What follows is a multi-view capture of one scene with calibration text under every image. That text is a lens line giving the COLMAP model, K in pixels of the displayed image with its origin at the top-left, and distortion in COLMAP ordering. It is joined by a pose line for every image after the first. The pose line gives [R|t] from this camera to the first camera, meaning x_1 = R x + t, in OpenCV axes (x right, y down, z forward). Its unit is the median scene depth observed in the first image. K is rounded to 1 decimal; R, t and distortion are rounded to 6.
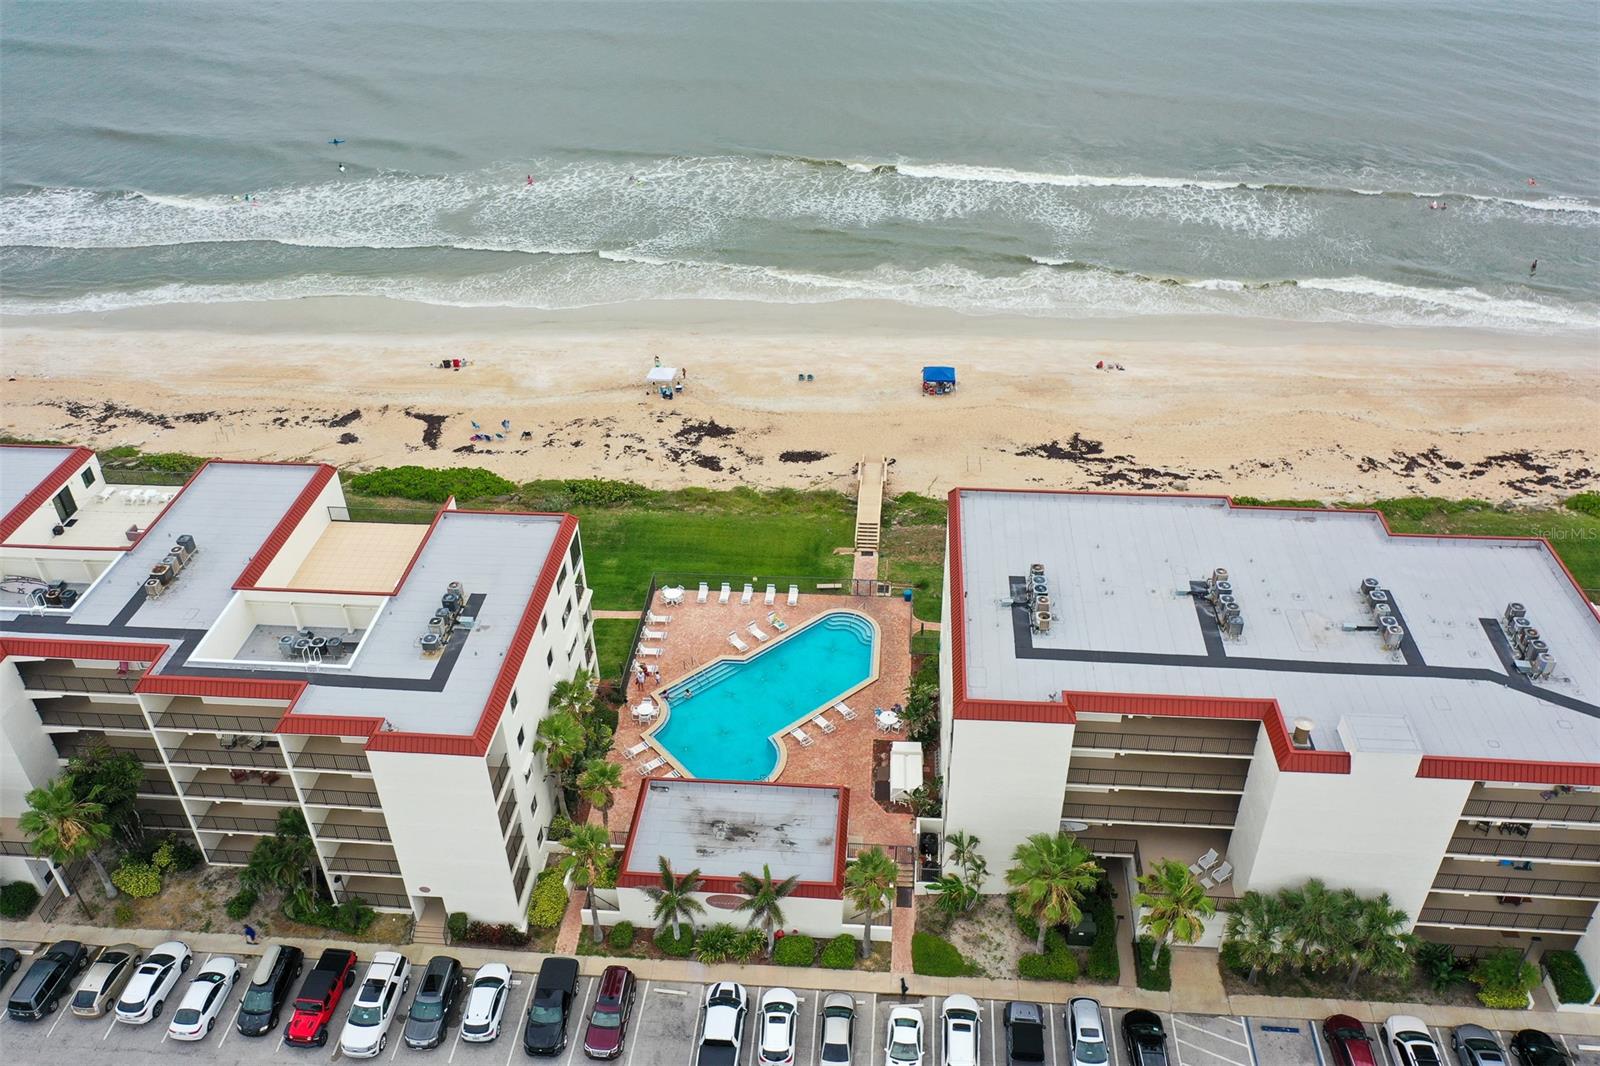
lens RADIAL K [[1262.4, 0, 800.0], [0, 1262.4, 533.0], [0, 0, 1]] dist [0.000795, 0.008302]
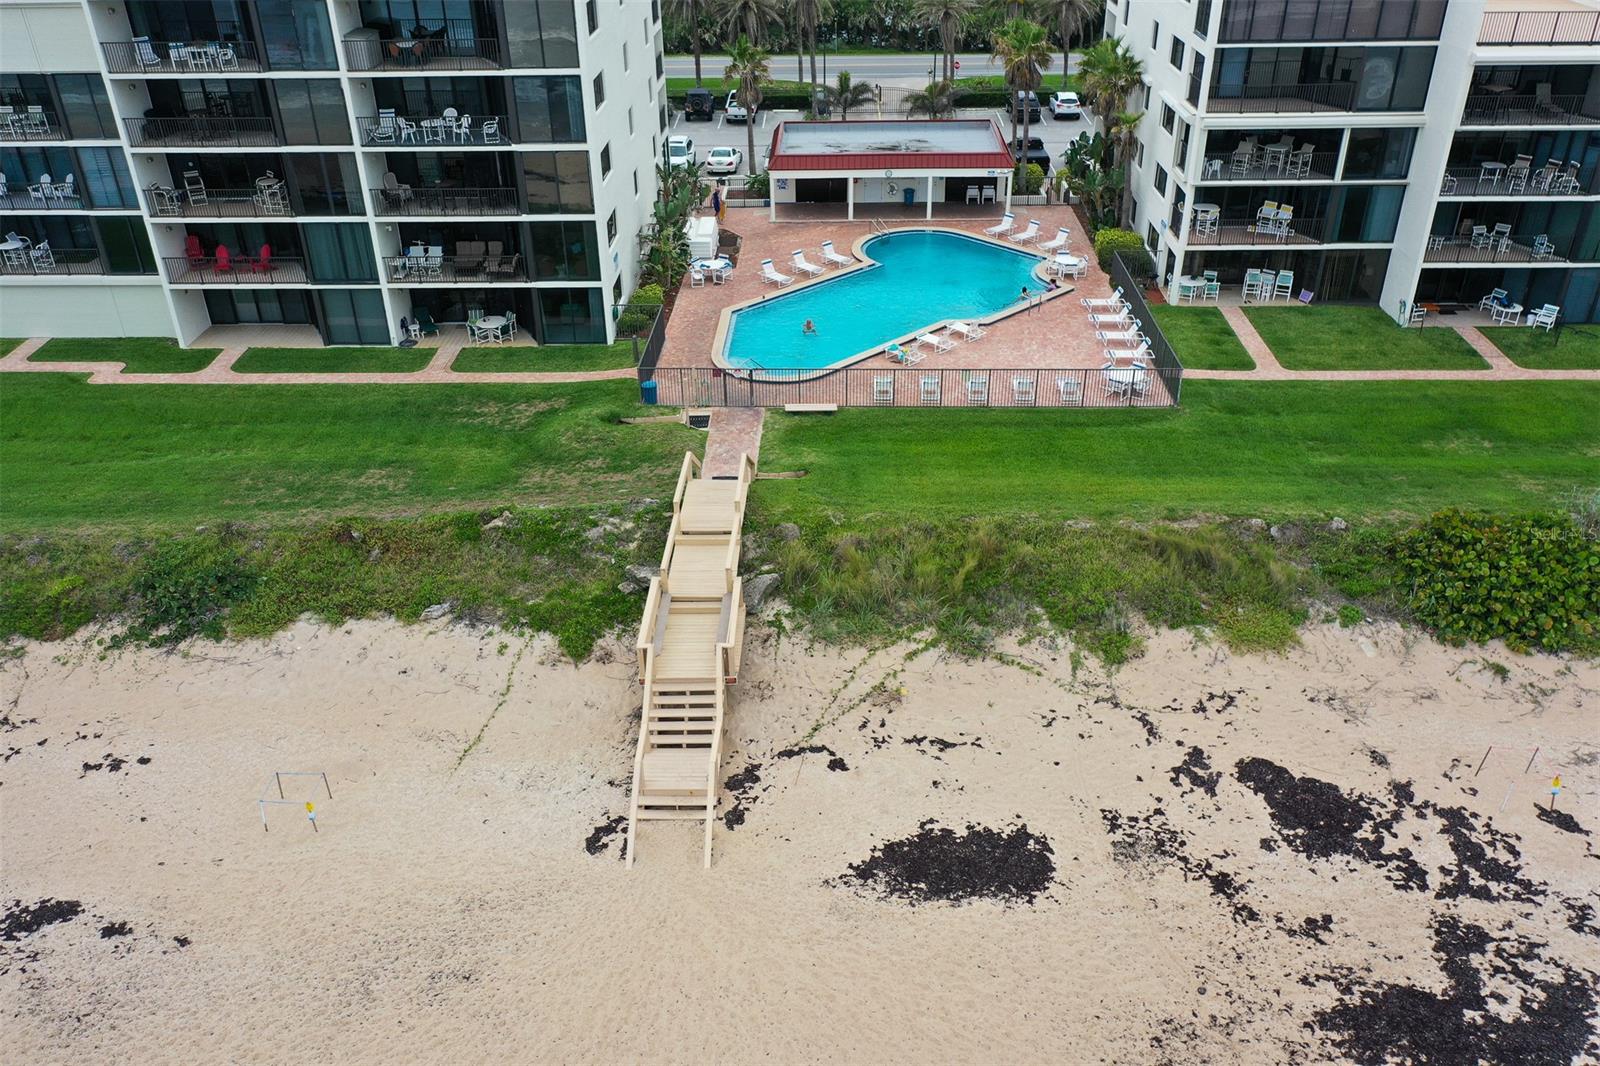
lens RADIAL K [[1262.4, 0, 800.0], [0, 1262.4, 533.0], [0, 0, 1]] dist [0.000795, 0.008302]
pose [[-0.998119, 0.053005, -0.030813, 0.056985], [-0.005977, 0.416053, 0.909321, -0.478851], [0.061018, 0.907794, -0.414953, 1.603521]]
